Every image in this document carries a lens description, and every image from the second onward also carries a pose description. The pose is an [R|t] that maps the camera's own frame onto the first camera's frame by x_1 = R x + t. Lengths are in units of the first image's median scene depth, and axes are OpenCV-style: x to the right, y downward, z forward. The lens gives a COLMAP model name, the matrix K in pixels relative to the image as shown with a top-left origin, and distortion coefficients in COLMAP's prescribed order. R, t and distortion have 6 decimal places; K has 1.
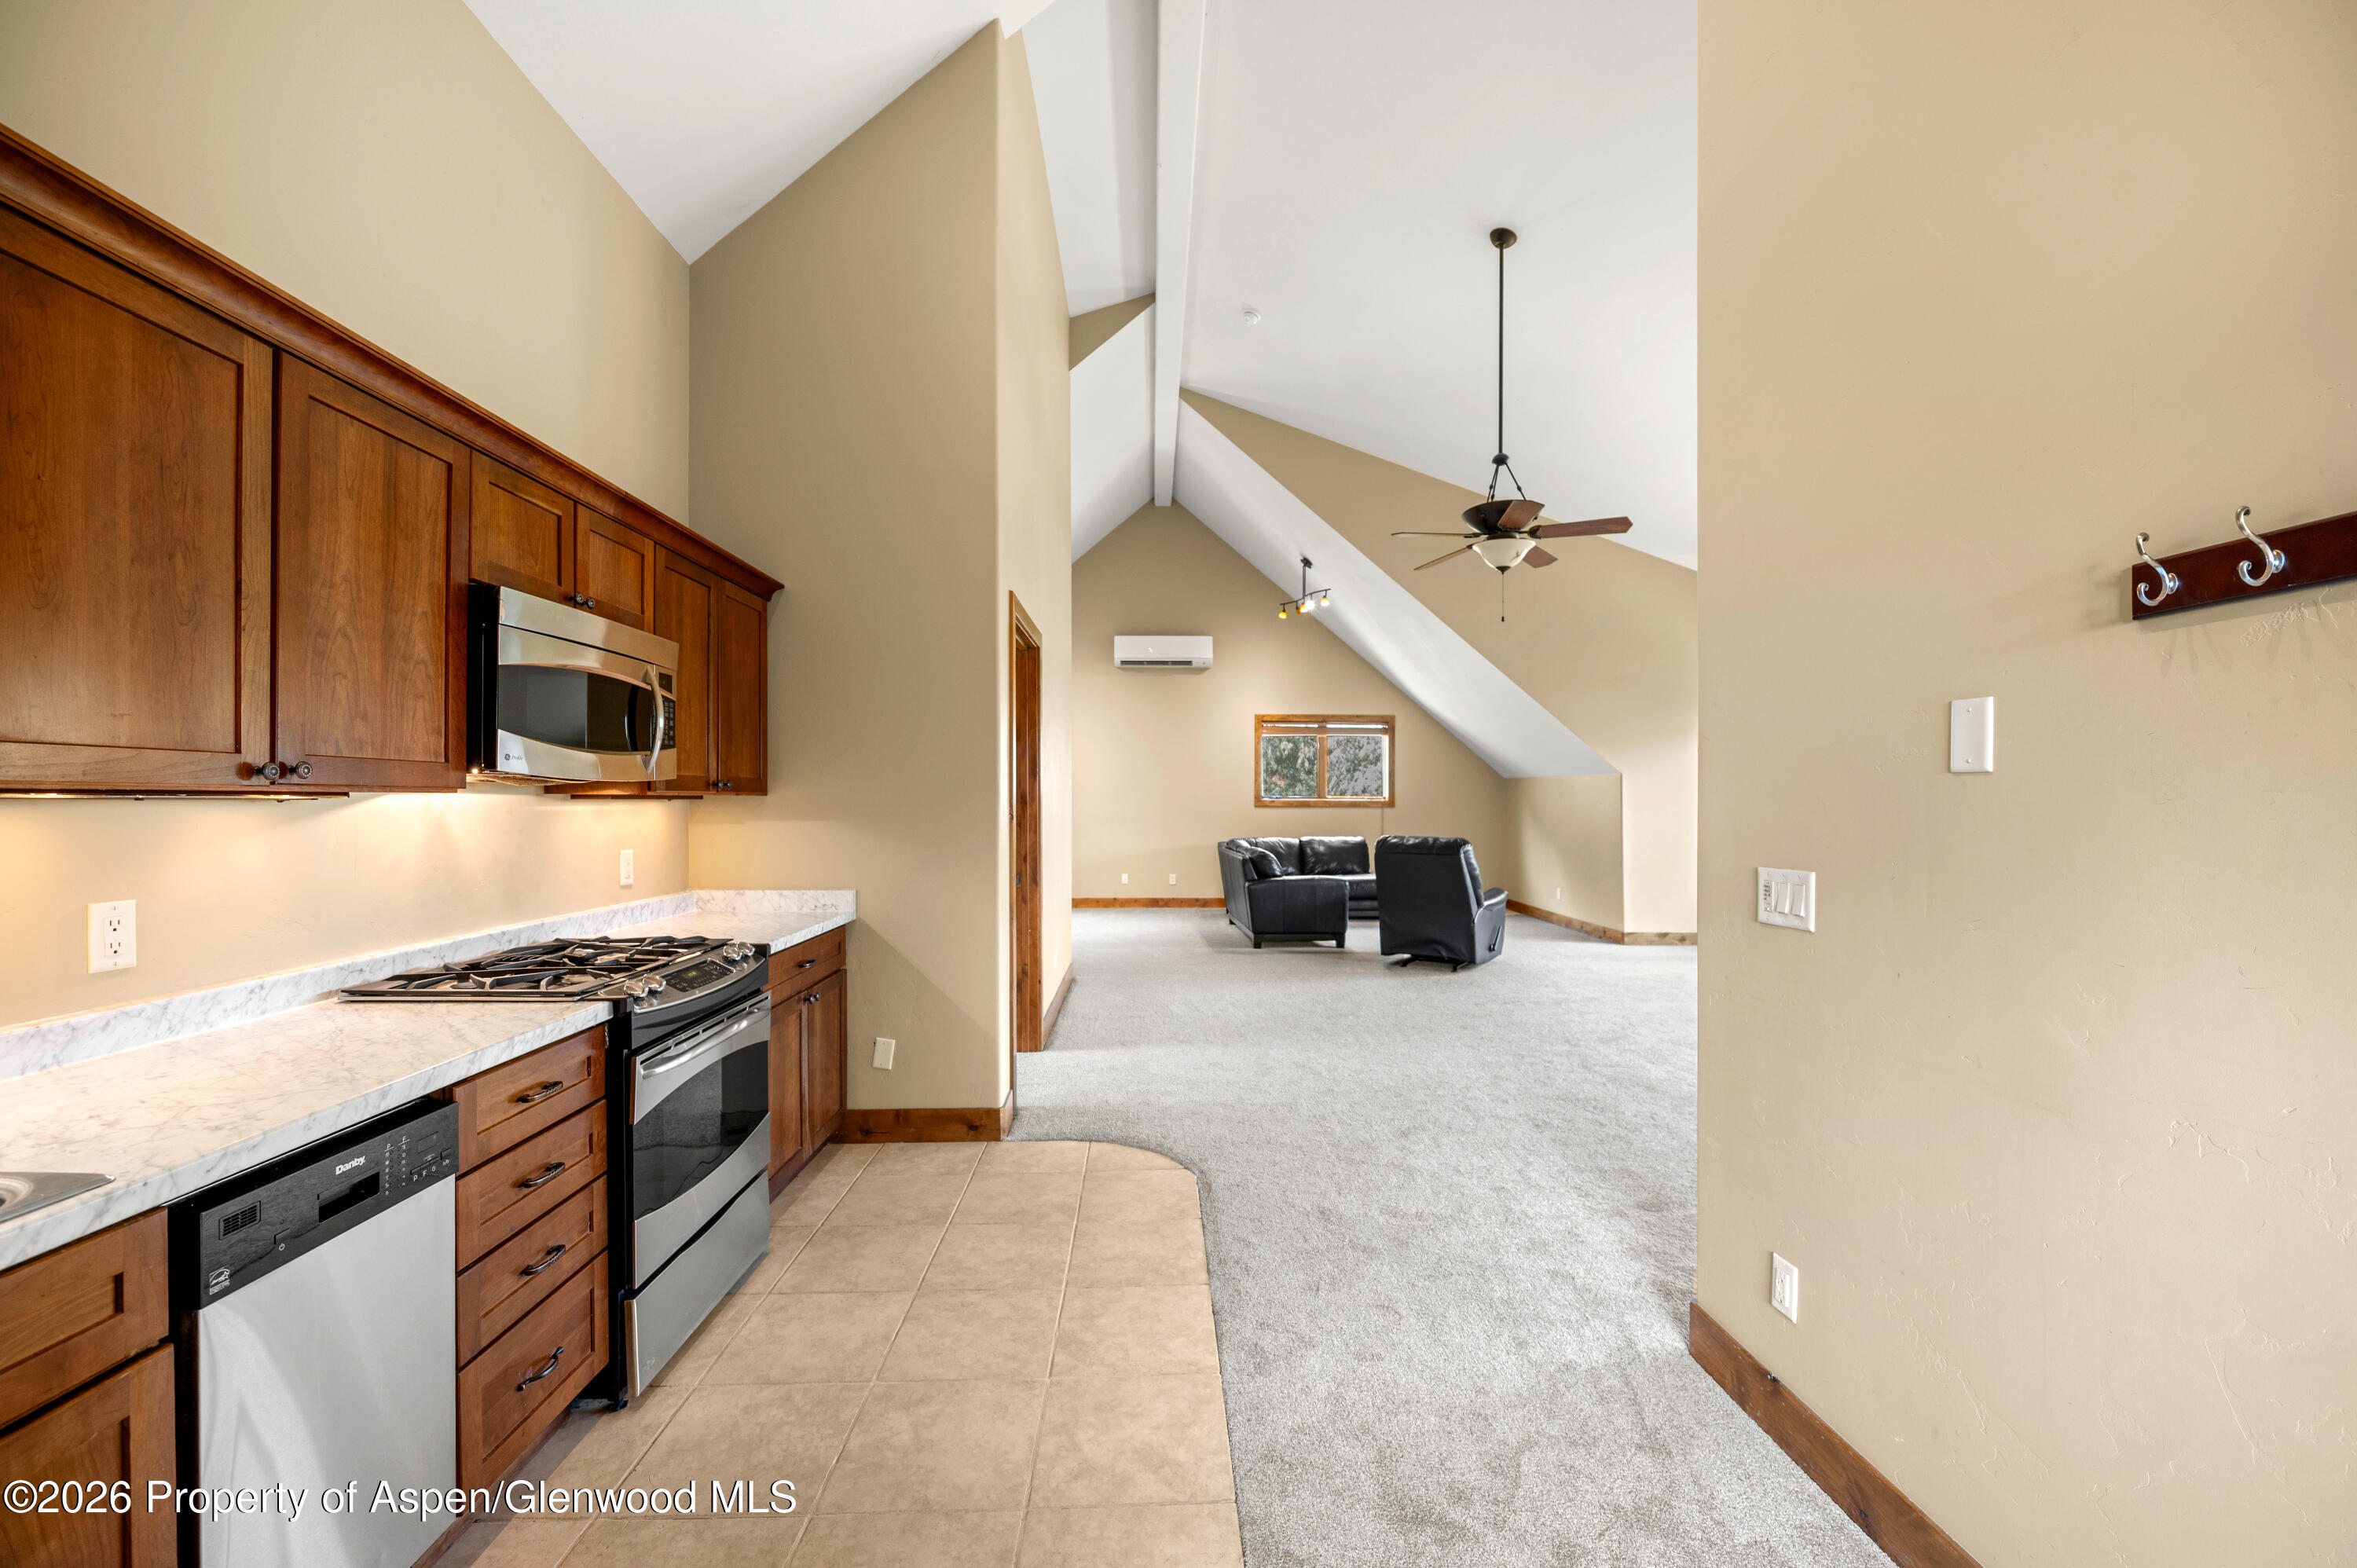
lens RADIAL K [[950.3, 0, 1175.8], [0, 950.3, 798.7], [0, 0, 1]] dist [-0.000722, -0.000101]
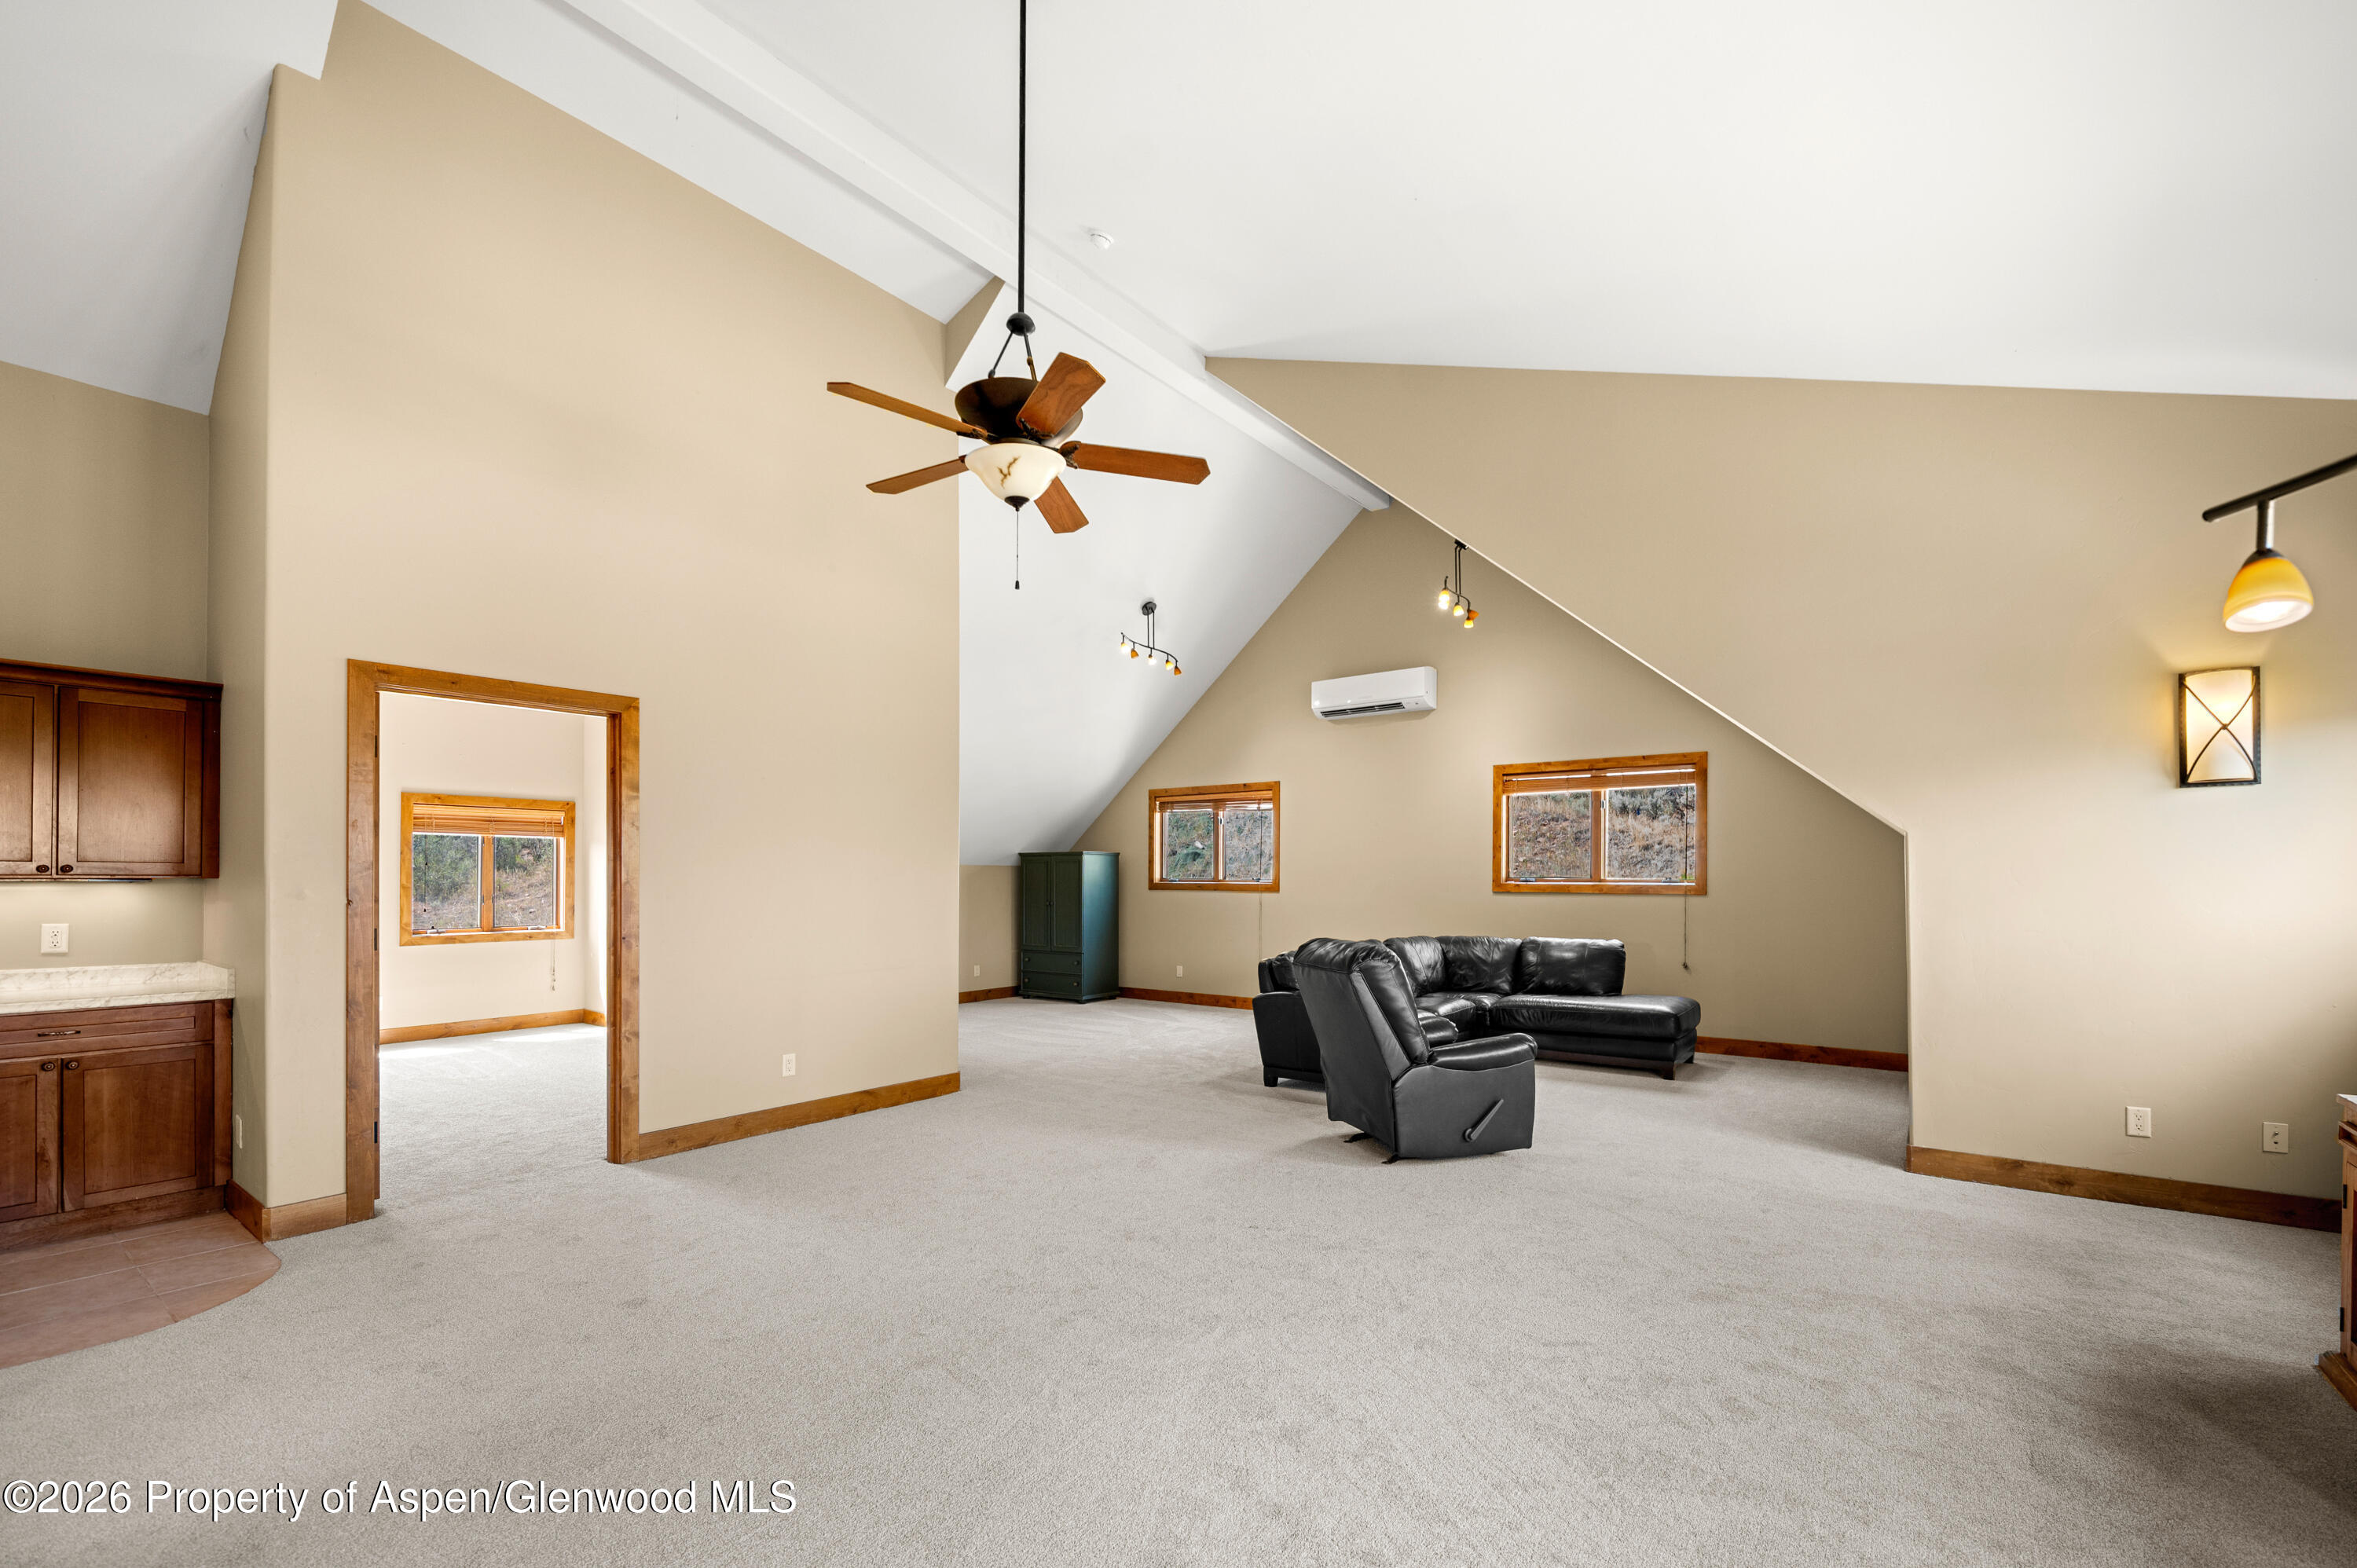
lens RADIAL K [[996.0, 0, 1190.9], [0, 996.0, 872.6], [0, 0, 1]] dist [-0.001485, -0.000367]
pose [[0.779283, -0.004536, -0.626655, 1.699837], [-0.000990, 0.999964, -0.008469, -0.001683], [0.626671, 0.007220, 0.779251, 1.180533]]
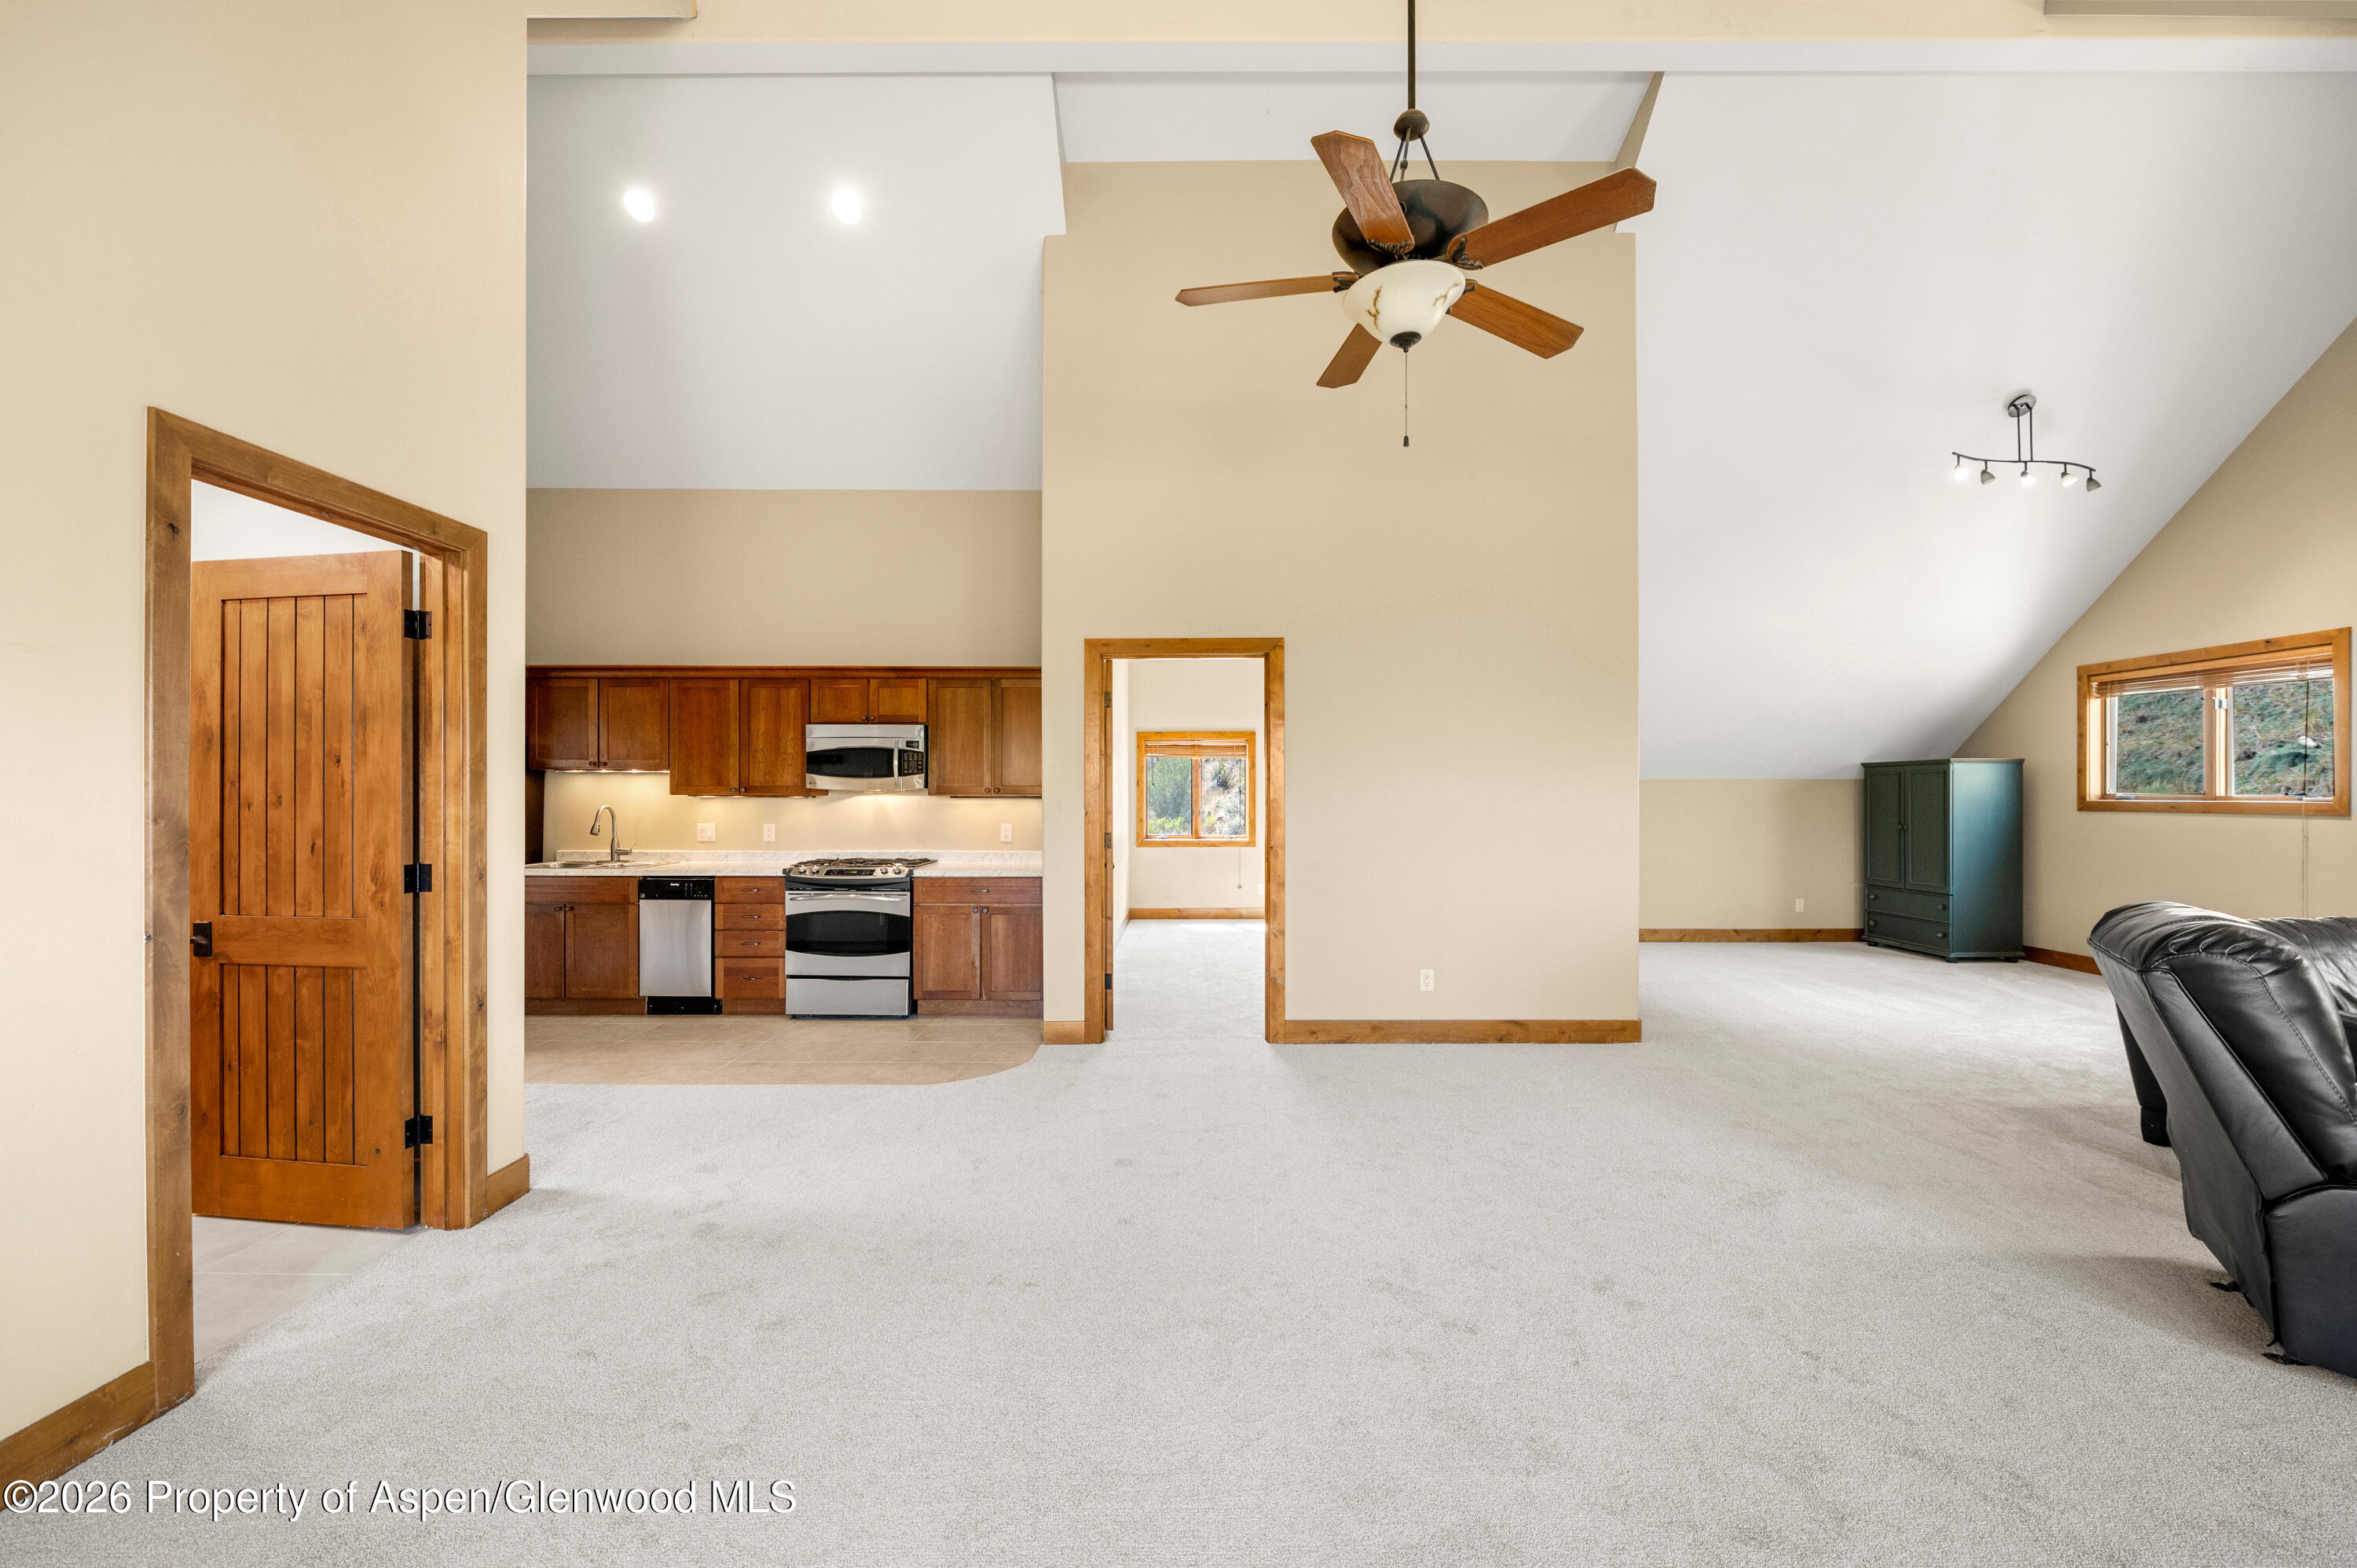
lens RADIAL K [[931.5, 0, 1180.6], [0, 931.5, 793.2], [0, 0, 1]] dist [-0.002440, -0.000414]
pose [[-0.032442, -0.003334, -0.999468, 1.723325], [-0.001167, 0.999994, -0.003298, -0.004589], [0.999473, 0.001059, -0.032446, 1.830292]]
